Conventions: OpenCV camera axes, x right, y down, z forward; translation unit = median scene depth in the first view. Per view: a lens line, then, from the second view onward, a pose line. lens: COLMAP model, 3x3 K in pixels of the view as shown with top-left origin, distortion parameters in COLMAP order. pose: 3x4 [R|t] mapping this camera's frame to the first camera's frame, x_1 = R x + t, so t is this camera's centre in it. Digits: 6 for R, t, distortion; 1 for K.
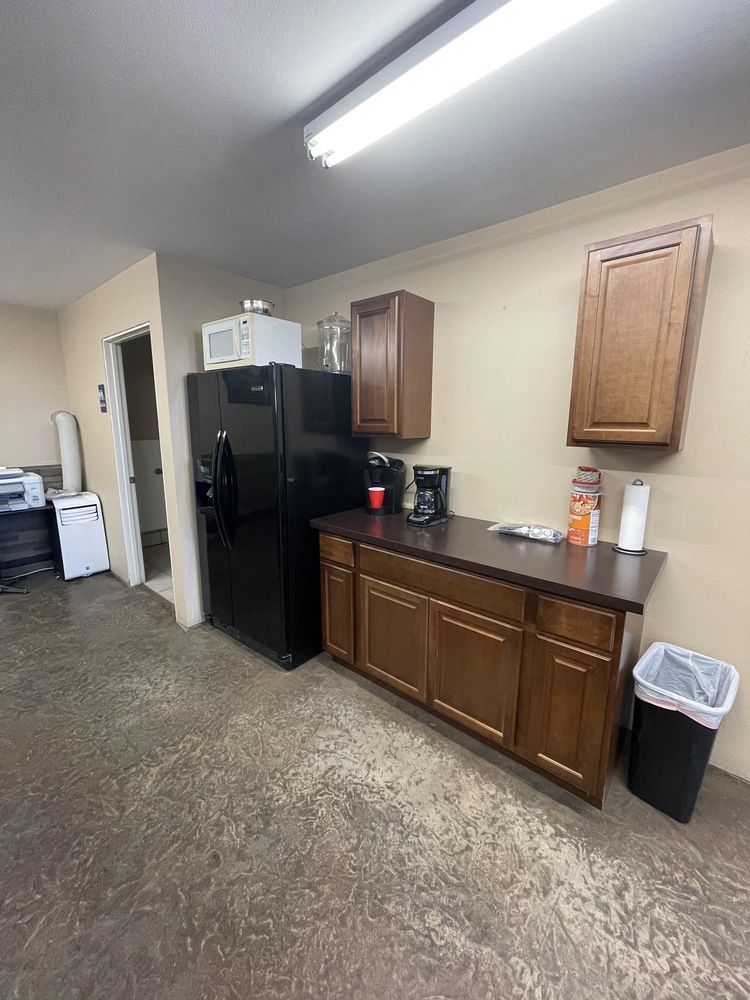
lens RADIAL K [[403.3, 0, 379.8], [0, 403.3, 493.6], [0, 0, 1]] dist [-0.003477, -0.000031]
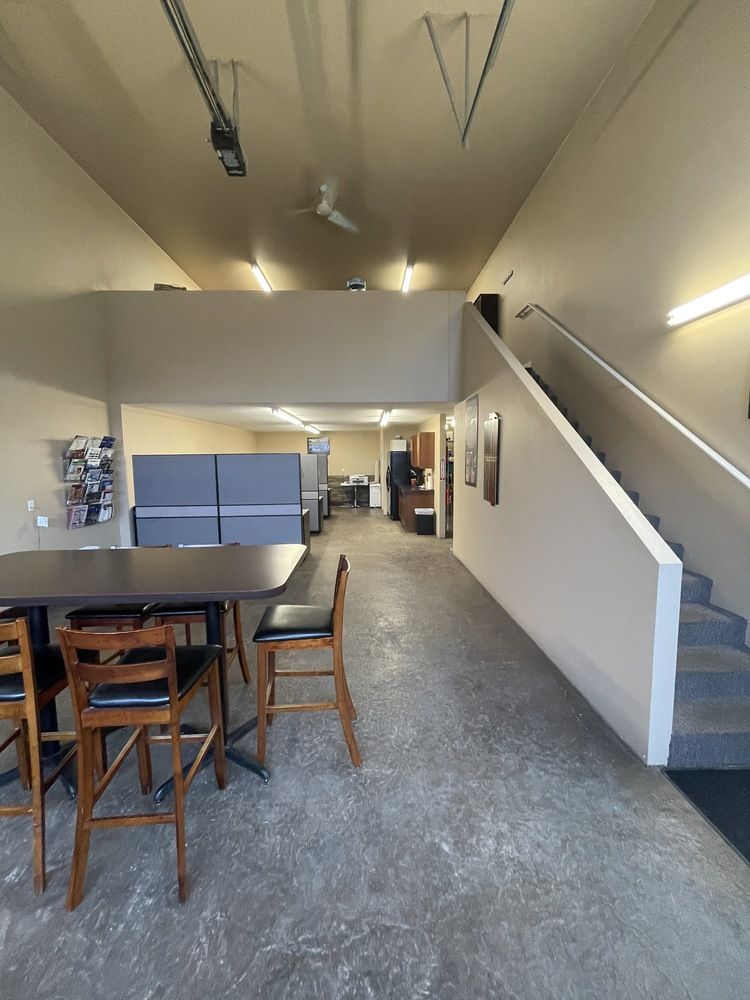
lens RADIAL K [[403.3, 0, 377.8], [0, 403.3, 498.7], [0, 0, 1]] dist [-0.003477, -0.000031]
pose [[0.672639, 0.064172, -0.737183, 2.793194], [-0.121857, 0.992238, -0.024812, 0.329545], [0.729869, 0.106520, 0.675237, -2.015994]]
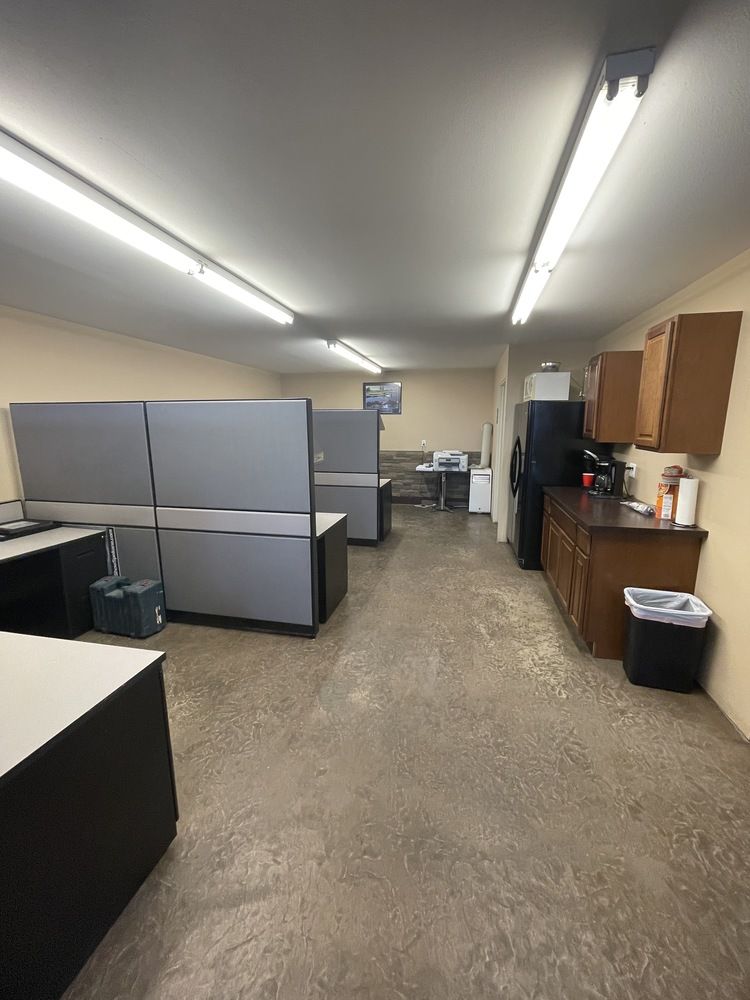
lens RADIAL K [[403.3, 0, 378.6], [0, 403.3, 499.6], [0, 0, 1]] dist [-0.003477, -0.000031]
pose [[0.474924, 0.159627, -0.865429, 0.972552], [-0.155515, 0.983158, 0.096000, 0.061004], [0.866177, 0.088994, 0.491749, -0.463033]]
